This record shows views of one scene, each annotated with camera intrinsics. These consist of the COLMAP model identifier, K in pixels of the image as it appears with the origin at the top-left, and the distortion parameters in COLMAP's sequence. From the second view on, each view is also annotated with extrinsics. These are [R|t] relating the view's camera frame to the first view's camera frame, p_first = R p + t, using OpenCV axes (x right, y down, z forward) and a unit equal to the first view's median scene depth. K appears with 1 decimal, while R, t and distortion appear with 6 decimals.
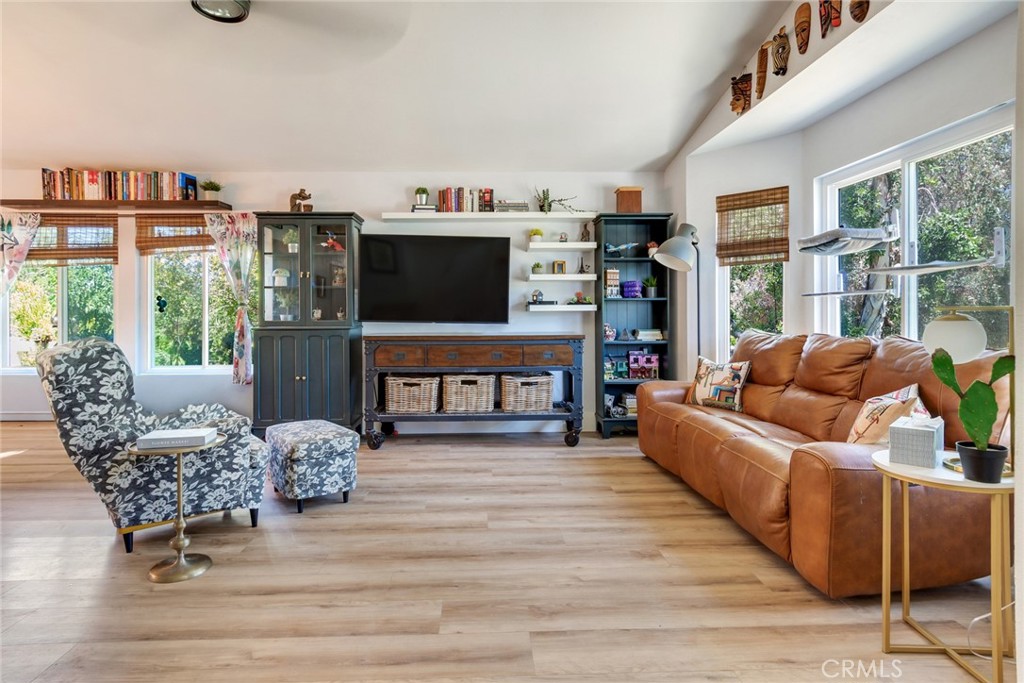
lens RADIAL K [[543.8, 0, 493.4], [0, 543.8, 313.6], [0, 0, 1]] dist [0.003256, -0.007262]
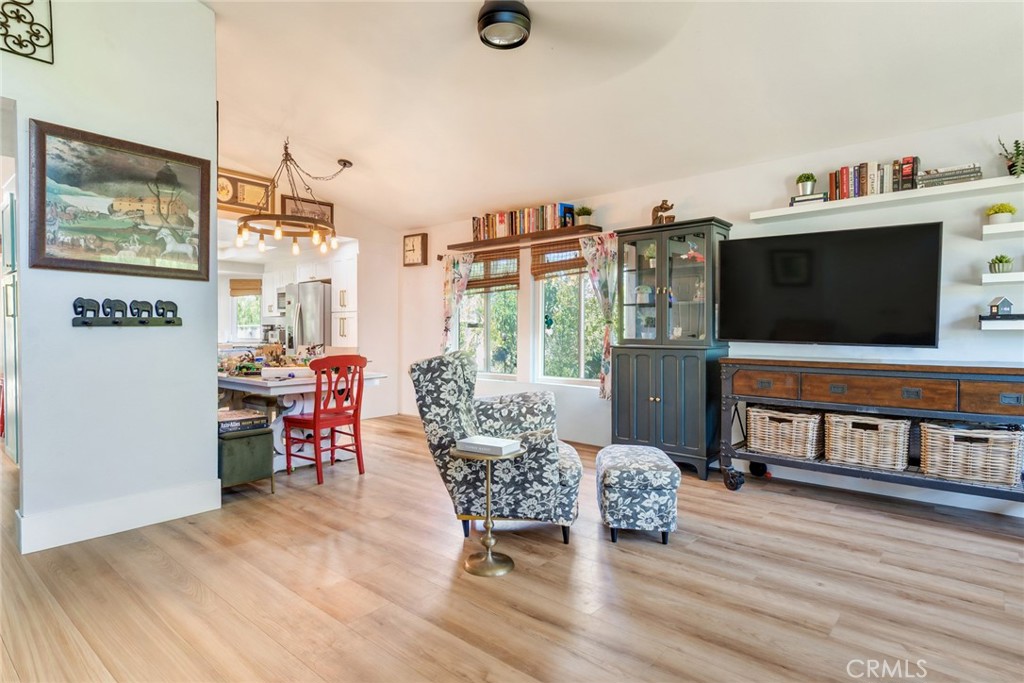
lens RADIAL K [[543.8, 0, 493.5], [0, 543.8, 337.3], [0, 0, 1]] dist [0.003256, -0.007262]
pose [[0.720112, 0.012203, -0.693750, 0.100240], [-0.003770, 0.999899, 0.013674, -0.002052], [0.693847, -0.007231, 0.720086, 0.117251]]
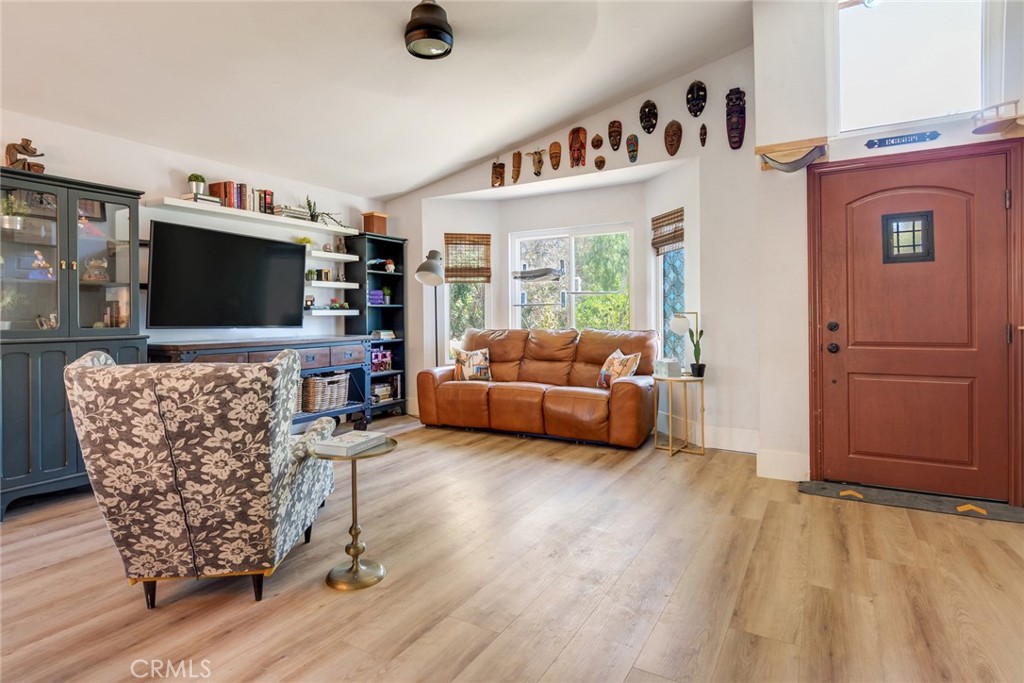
lens RADIAL K [[543.8, 0, 501.2], [0, 543.8, 317.9], [0, 0, 1]] dist [0.003256, -0.007262]
pose [[0.533590, -0.003906, 0.845734, -0.651720], [0.007607, 0.999971, -0.000182, 0.002838], [-0.845709, 0.006531, 0.533604, 0.130832]]
